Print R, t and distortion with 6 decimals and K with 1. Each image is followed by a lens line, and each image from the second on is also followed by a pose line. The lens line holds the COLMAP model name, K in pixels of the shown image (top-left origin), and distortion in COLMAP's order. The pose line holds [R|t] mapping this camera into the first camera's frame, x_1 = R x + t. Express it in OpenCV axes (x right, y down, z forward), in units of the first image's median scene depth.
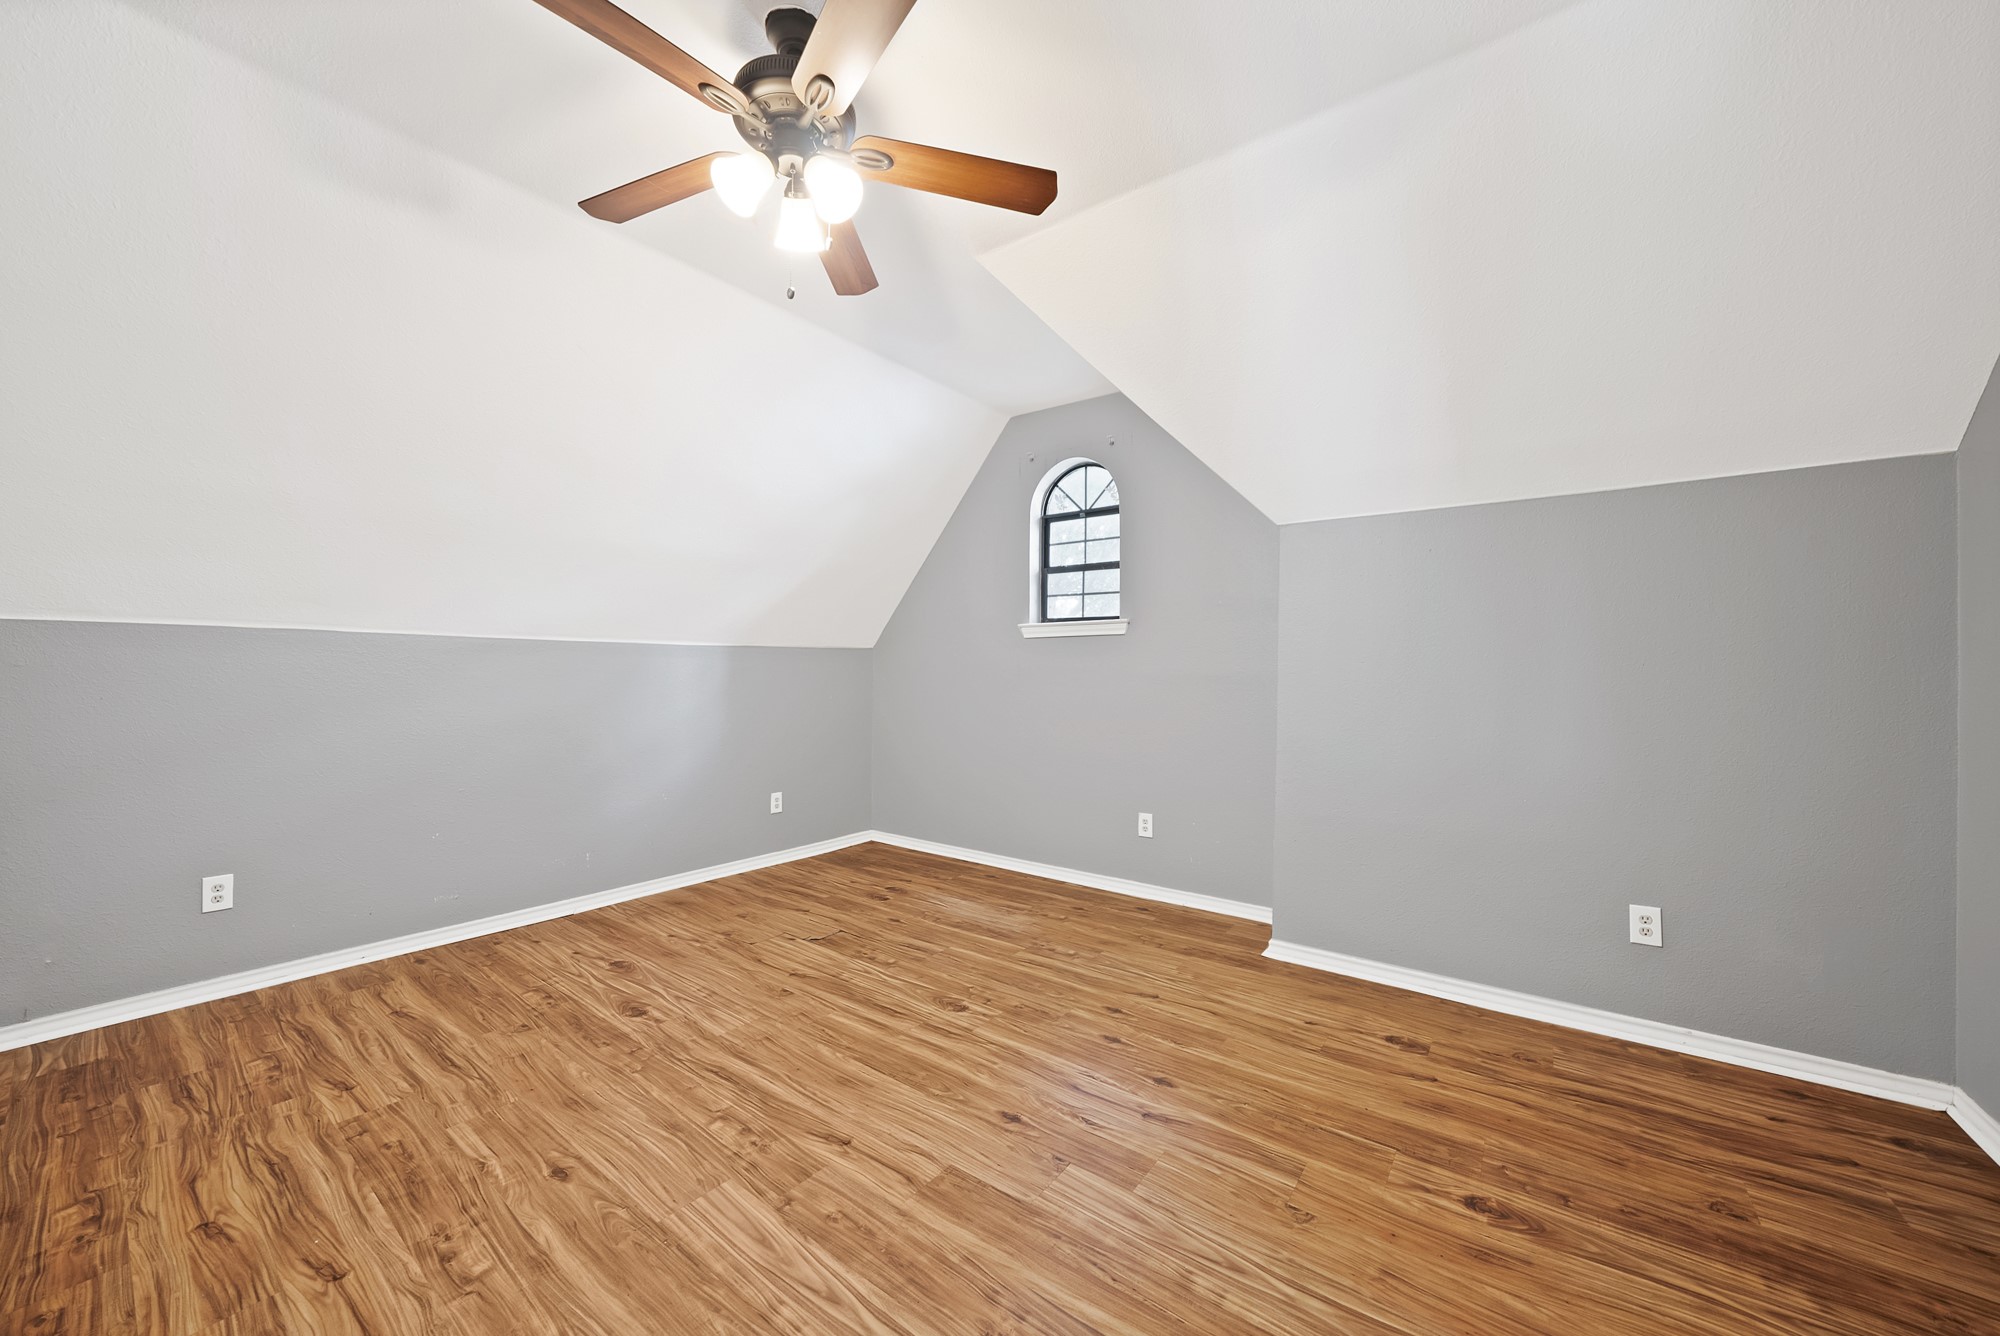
lens RADIAL K [[726.3, 0, 997.2], [0, 726.3, 674.7], [0, 0, 1]] dist [-0.023321, 0.002037]
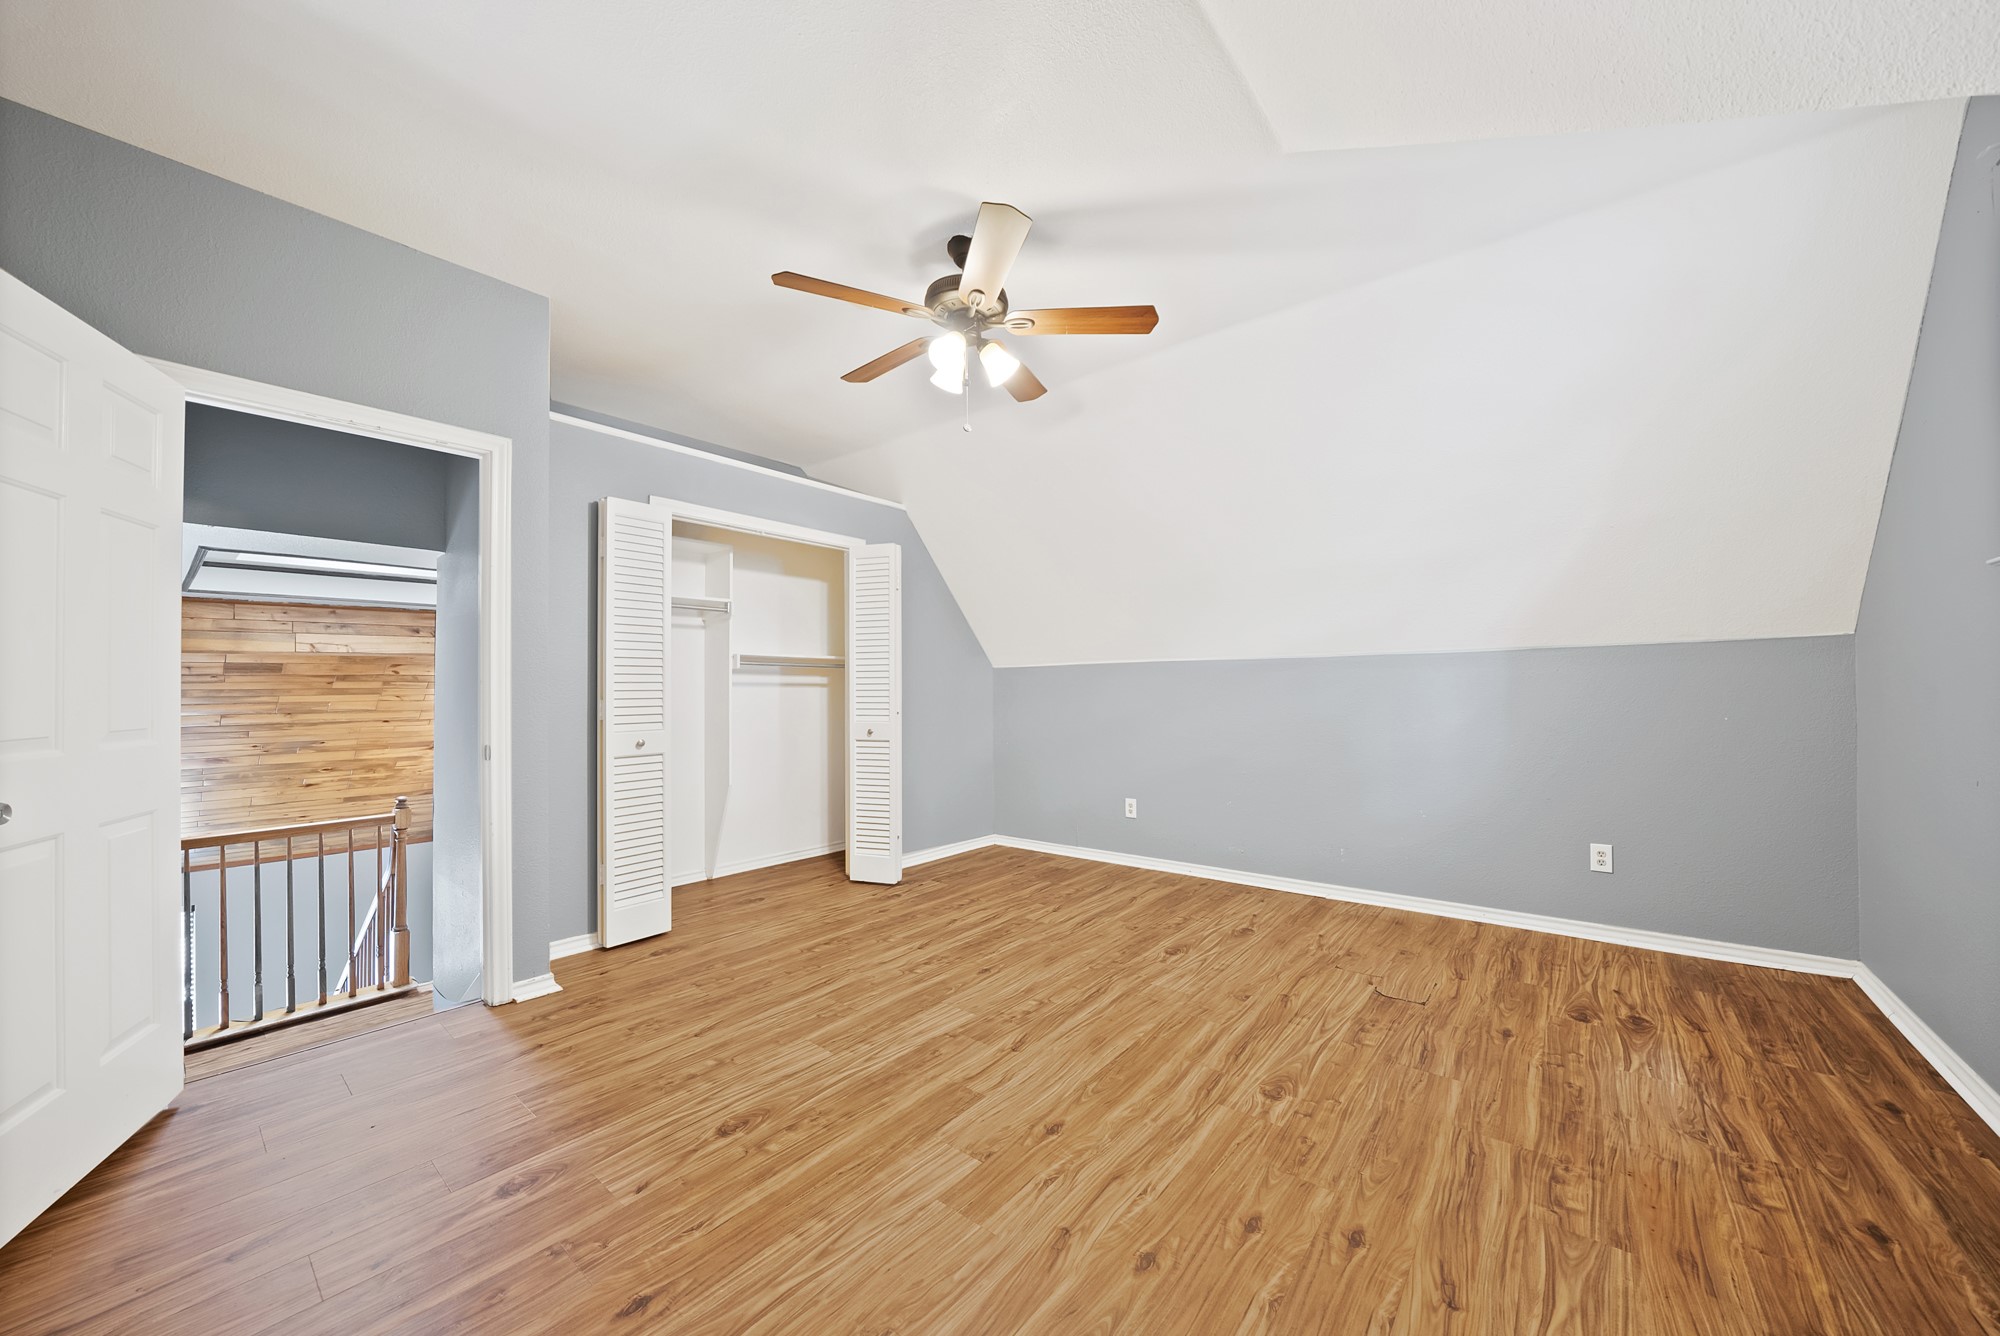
lens RADIAL K [[726.3, 0, 1000.1], [0, 726.3, 677.9], [0, 0, 1]] dist [-0.023321, 0.002037]
pose [[-0.042494, -0.020367, -0.998889, 0.770538], [0.007057, 0.999761, -0.020685, 0.010094], [0.999072, -0.007928, -0.042340, 0.730859]]
